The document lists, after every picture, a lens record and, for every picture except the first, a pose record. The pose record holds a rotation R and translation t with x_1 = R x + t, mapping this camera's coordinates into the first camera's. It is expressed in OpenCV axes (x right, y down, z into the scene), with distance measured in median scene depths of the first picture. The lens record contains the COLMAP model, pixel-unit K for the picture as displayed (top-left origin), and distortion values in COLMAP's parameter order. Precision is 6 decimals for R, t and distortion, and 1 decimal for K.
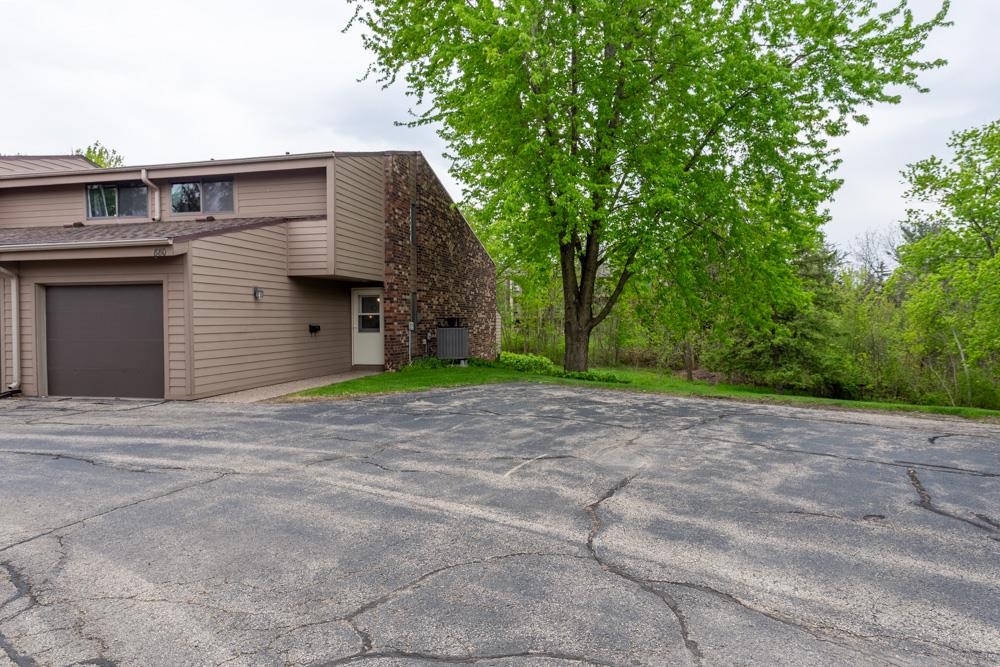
lens RADIAL K [[655.8, 0, 500.0], [0, 655.8, 333.5], [0, 0, 1]] dist [0.000728, 0.000510]
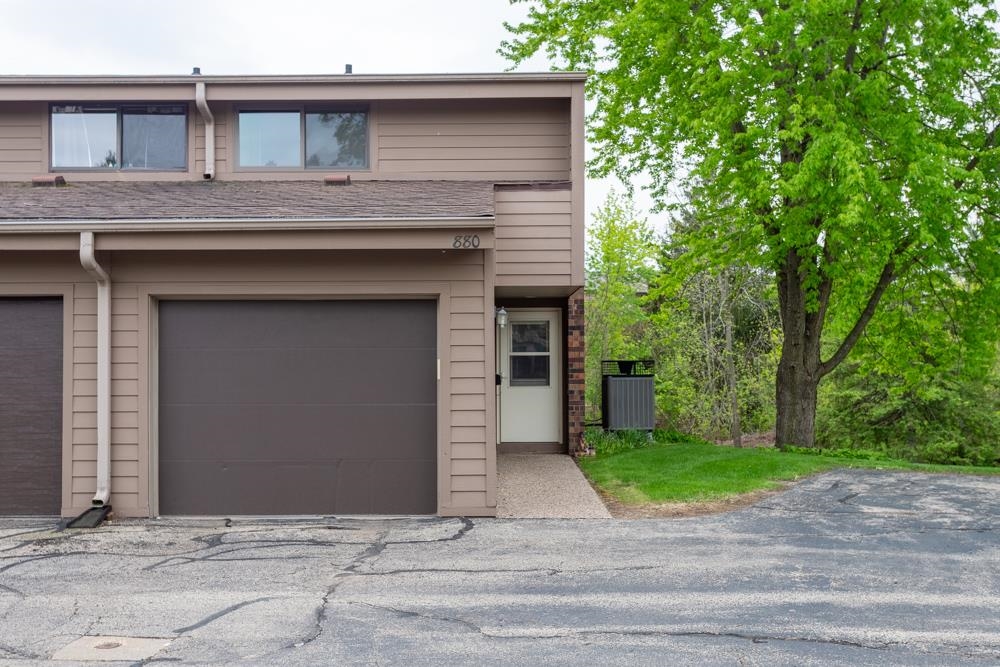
lens RADIAL K [[1087.7, 0, 500.0], [0, 1087.7, 333.5], [0, 0, 1]] dist [0.011261, 0.013027]
pose [[0.975625, 0.007242, 0.219326, -0.612407], [0.002305, 0.999062, -0.043243, -0.008918], [-0.219434, 0.042694, 0.974693, 0.112268]]
